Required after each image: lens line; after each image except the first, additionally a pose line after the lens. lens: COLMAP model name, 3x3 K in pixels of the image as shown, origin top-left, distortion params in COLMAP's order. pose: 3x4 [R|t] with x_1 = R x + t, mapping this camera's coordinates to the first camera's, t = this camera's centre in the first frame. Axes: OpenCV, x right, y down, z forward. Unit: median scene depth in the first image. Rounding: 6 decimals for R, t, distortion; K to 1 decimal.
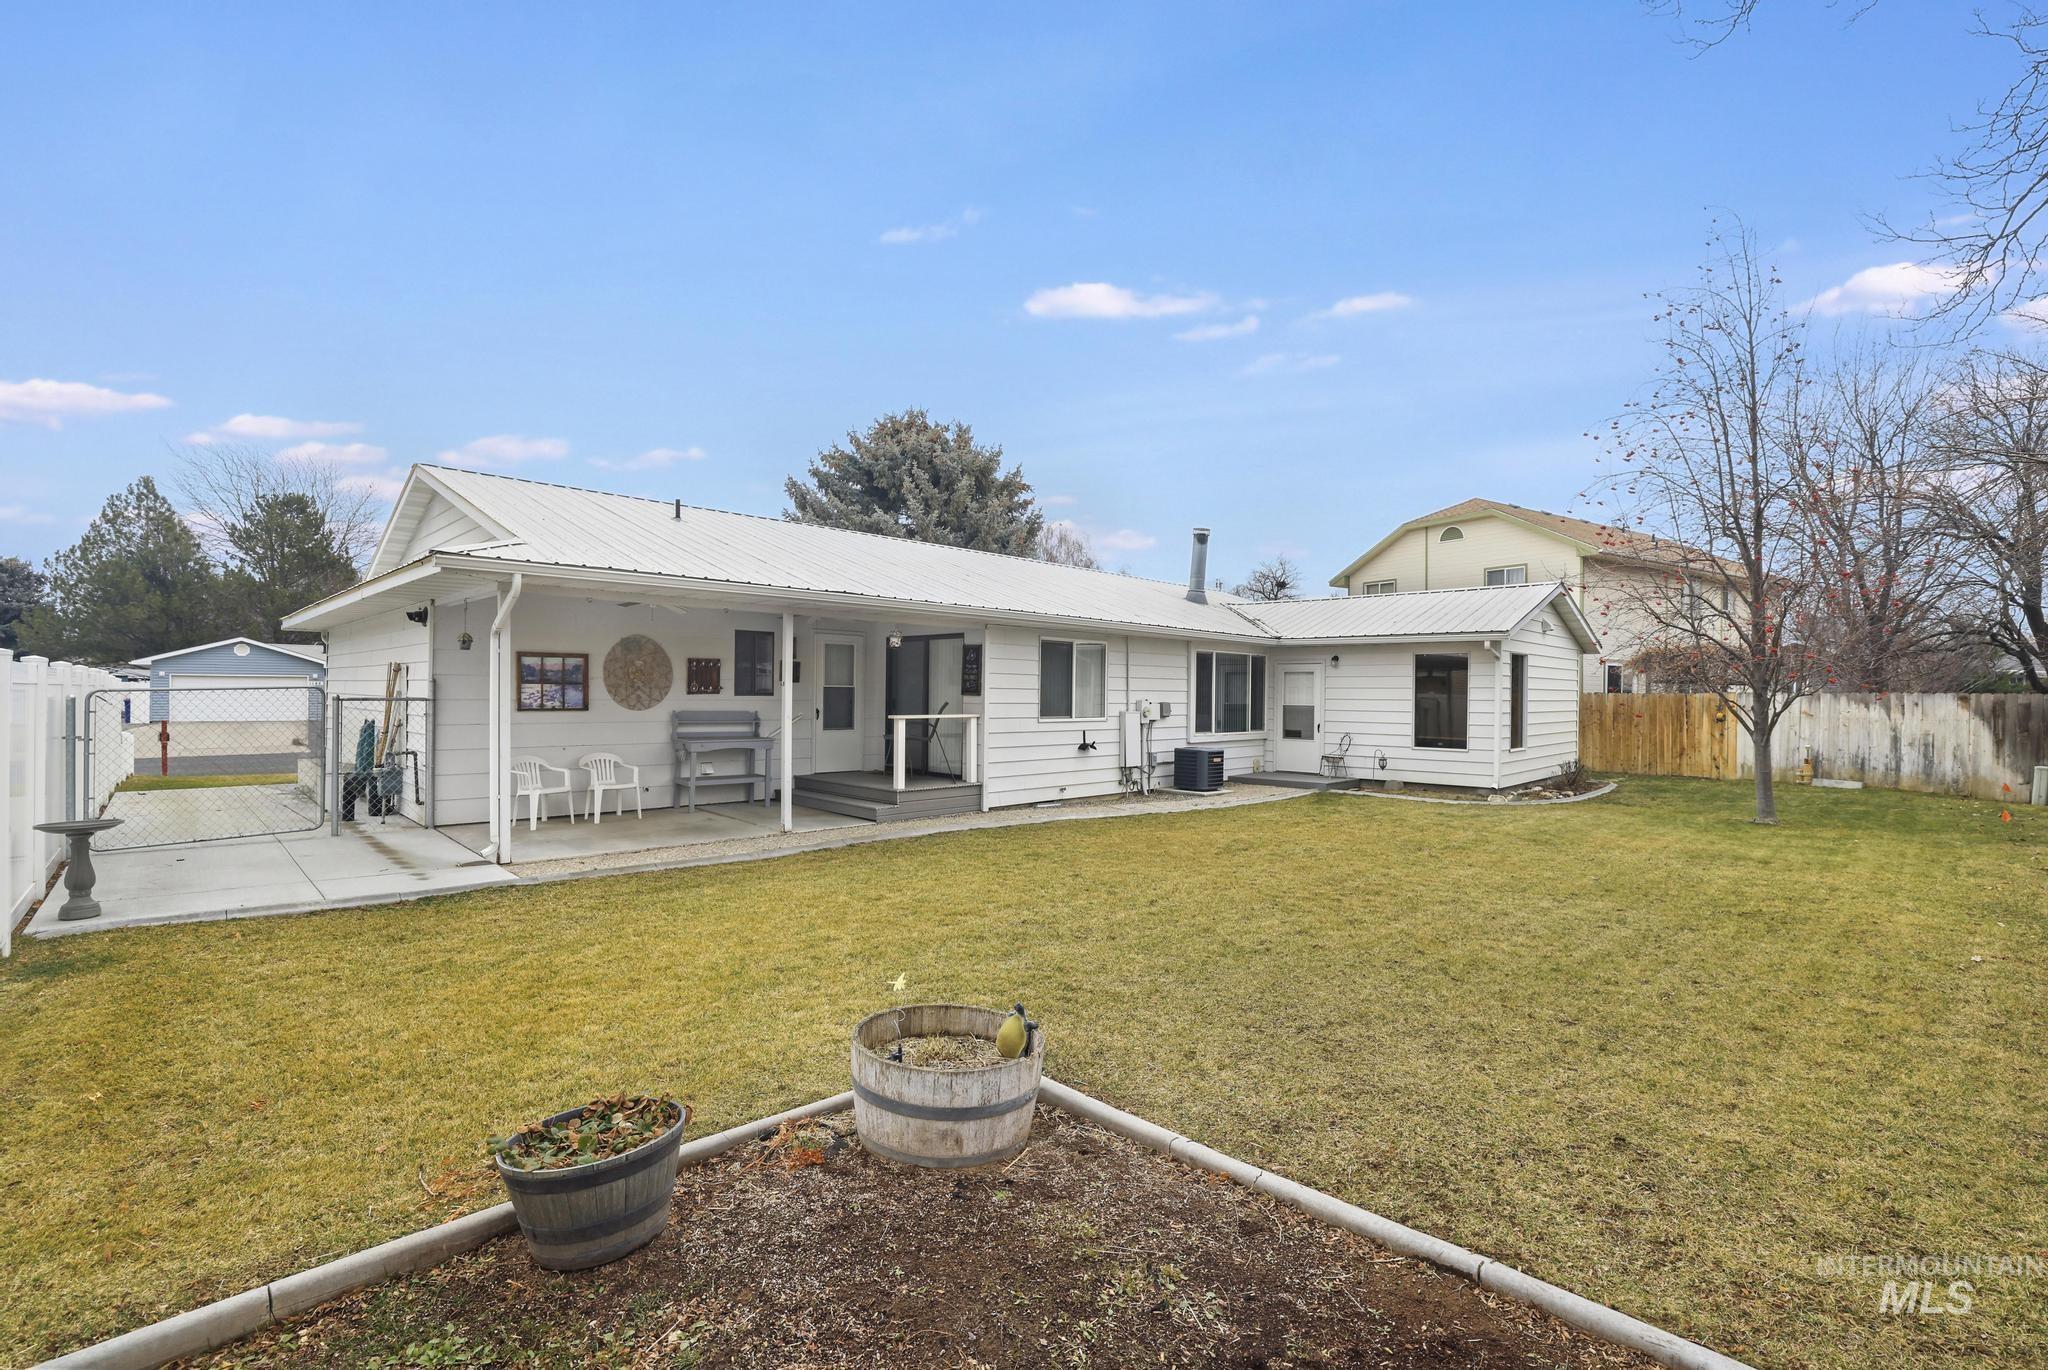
lens RADIAL K [[878.9, 0, 1034.9], [0, 878.9, 691.8], [0, 0, 1]] dist [-0.020233, 0.000604]
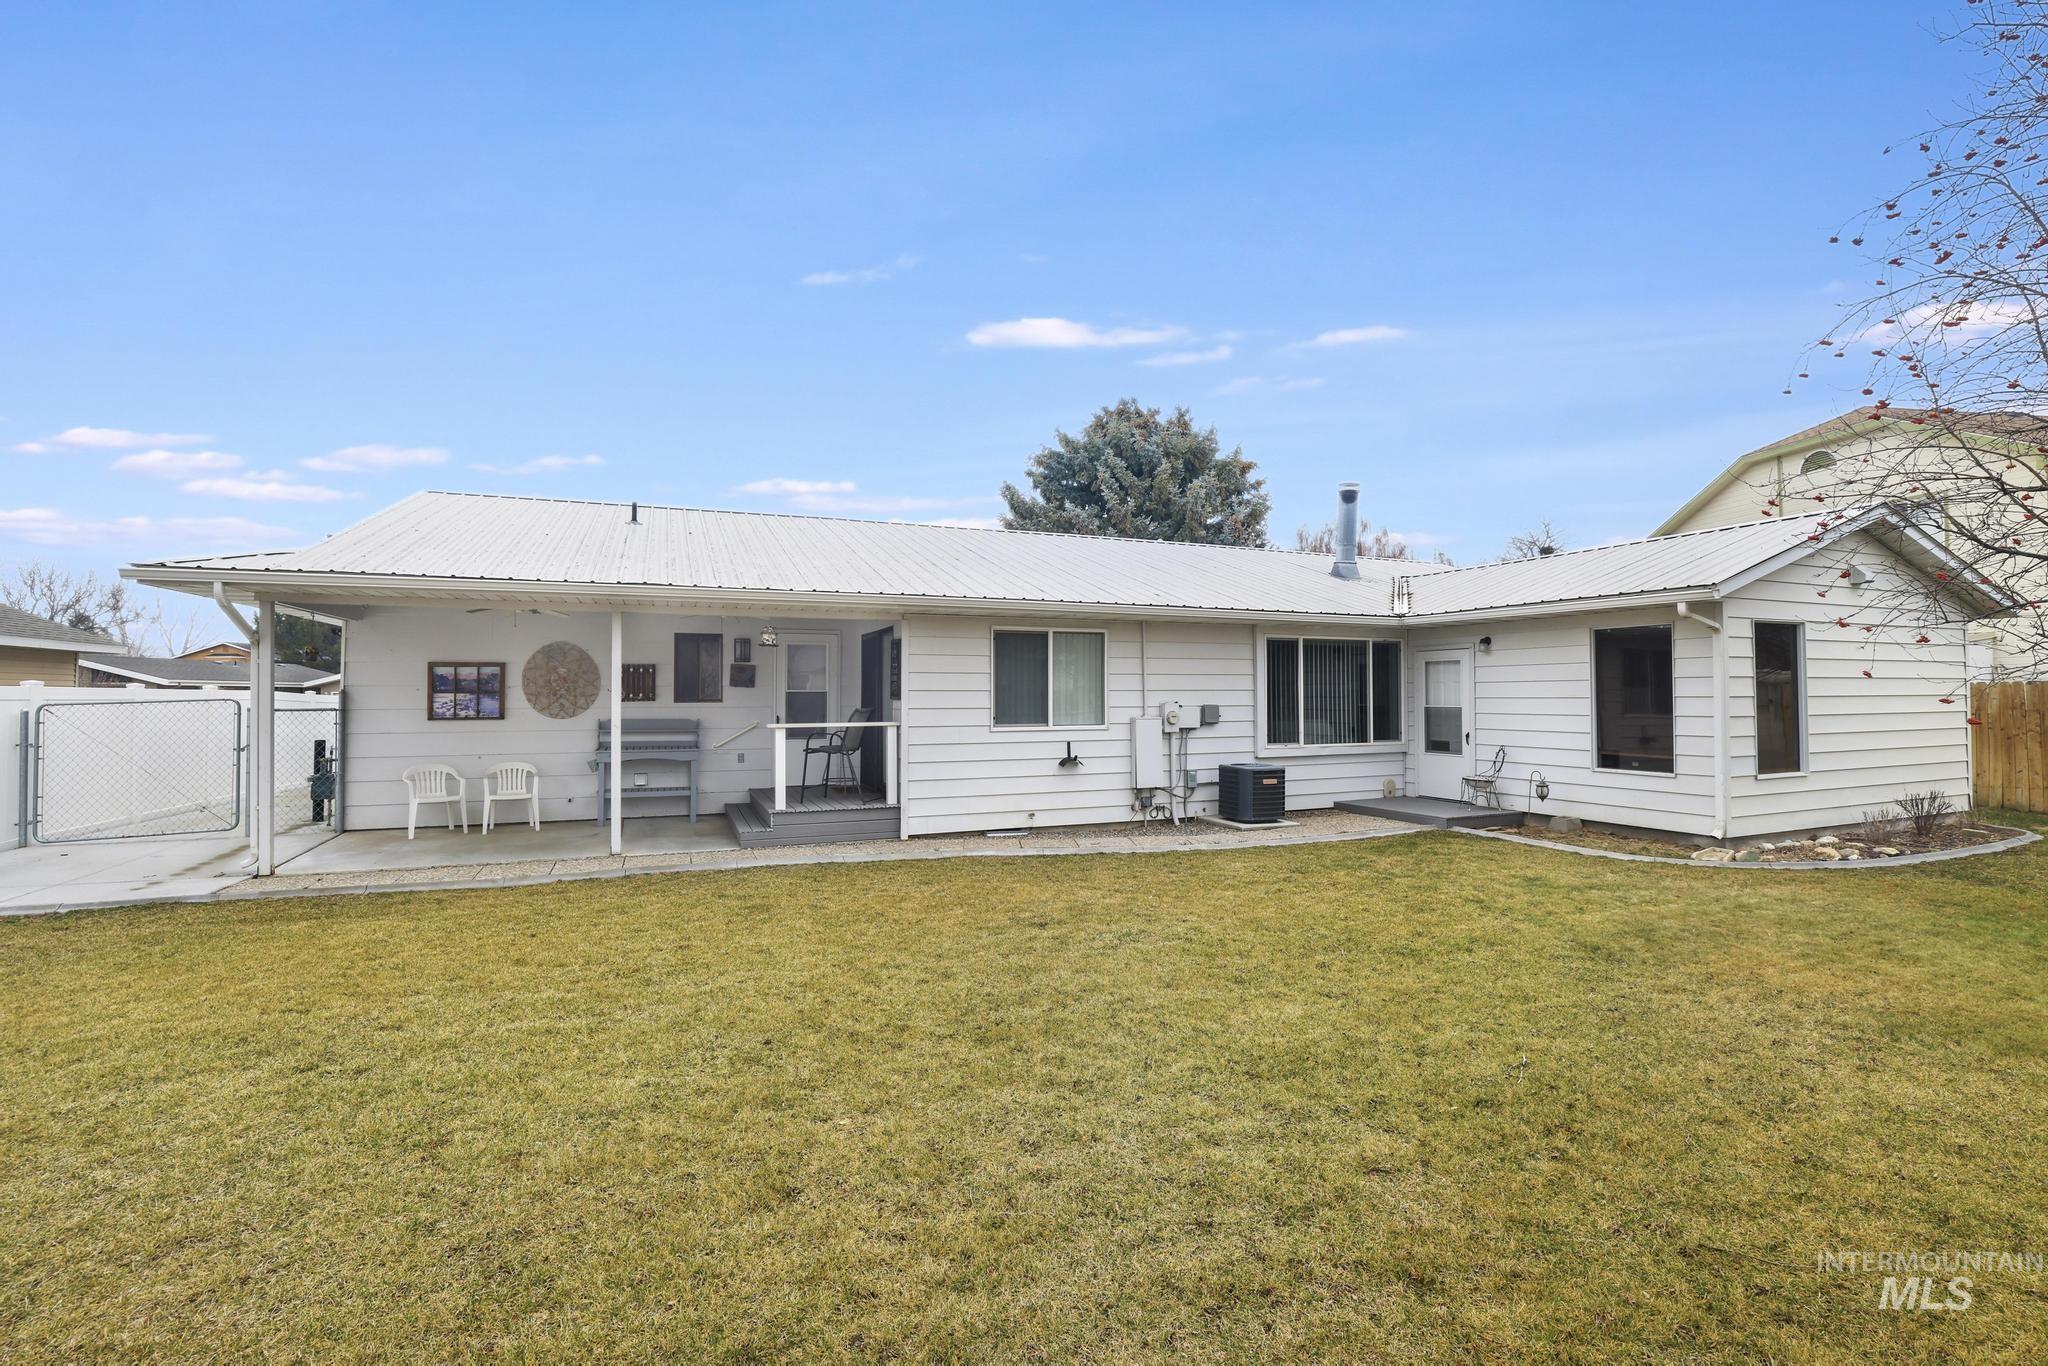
lens RADIAL K [[878.9, 0, 1019.4], [0, 878.9, 684.3], [0, 0, 1]] dist [-0.020233, 0.000604]
pose [[0.922759, -0.019185, -0.384900, 0.295088], [0.013783, 0.999764, -0.016790, 0.004482], [0.385132, 0.010189, 0.922805, 0.224178]]
